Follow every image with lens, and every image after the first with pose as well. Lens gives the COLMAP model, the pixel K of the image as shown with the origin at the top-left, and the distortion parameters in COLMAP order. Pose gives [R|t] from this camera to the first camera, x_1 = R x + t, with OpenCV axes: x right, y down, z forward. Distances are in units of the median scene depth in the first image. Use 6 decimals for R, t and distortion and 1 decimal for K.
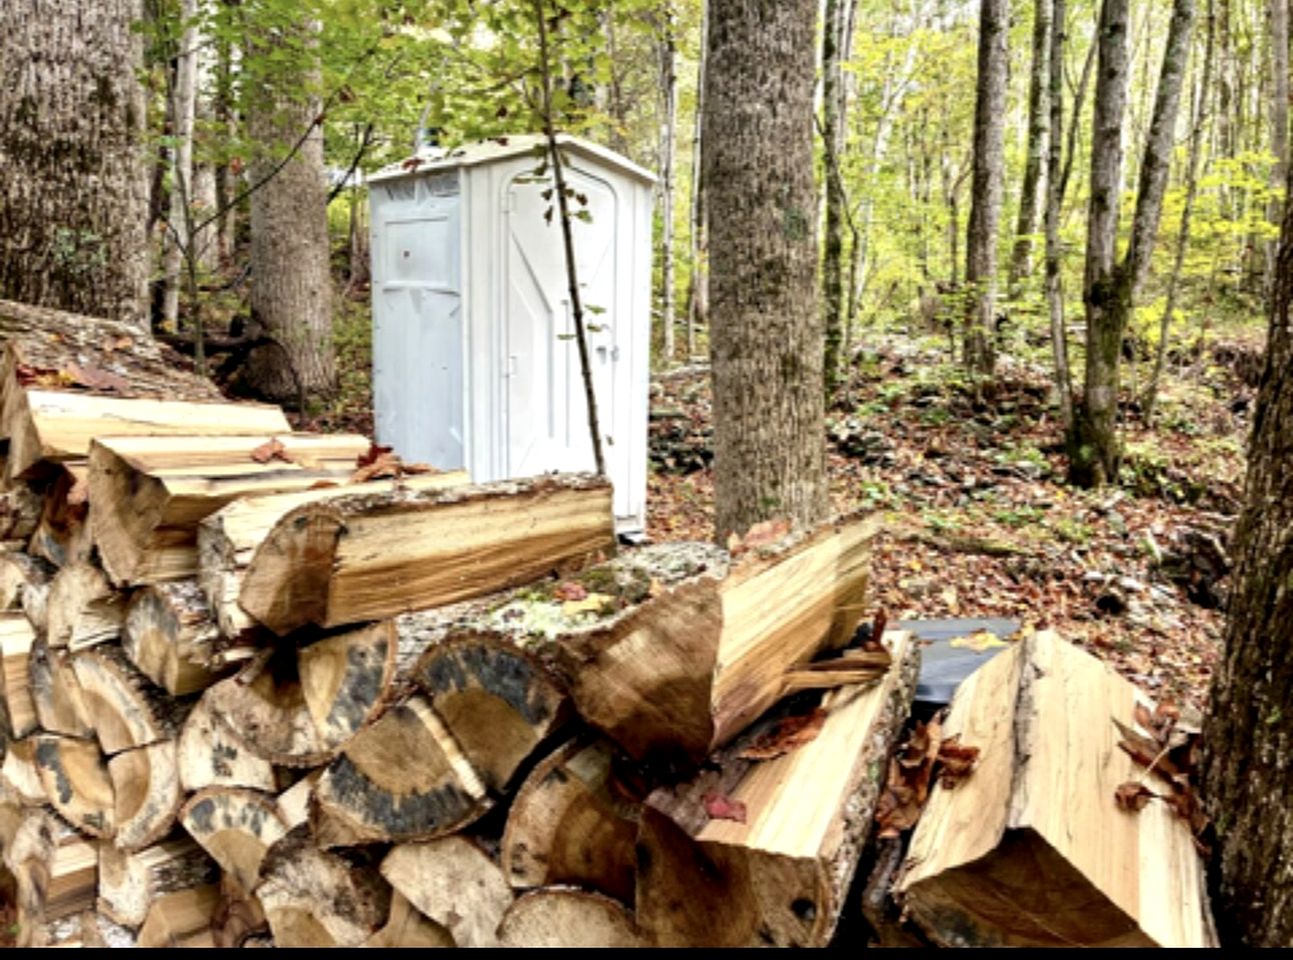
lens RADIAL K [[1233.9, 0, 646.5], [0, 1233.9, 480.0], [0, 0, 1]] dist [0.063403, -0.011359]
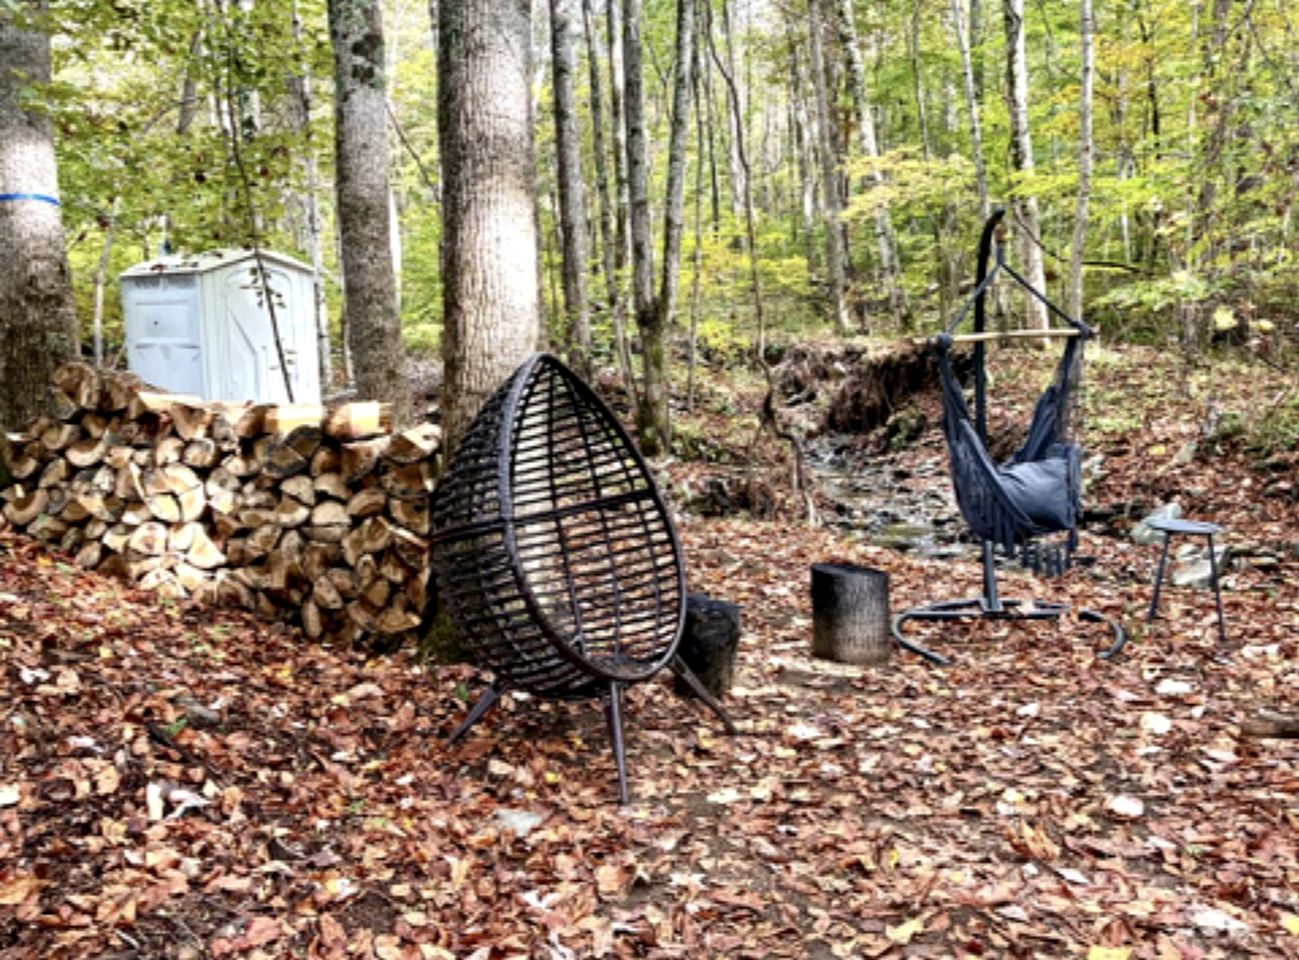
lens RADIAL K [[1239.6, 0, 649.5], [0, 1239.6, 480.0], [0, 0, 1]] dist [0.063403, -0.011359]
pose [[0.961500, -0.083393, 0.261846, -0.022692], [0.087965, 0.996107, -0.005768, 0.087357], [-0.260345, 0.028579, 0.965093, -0.738593]]
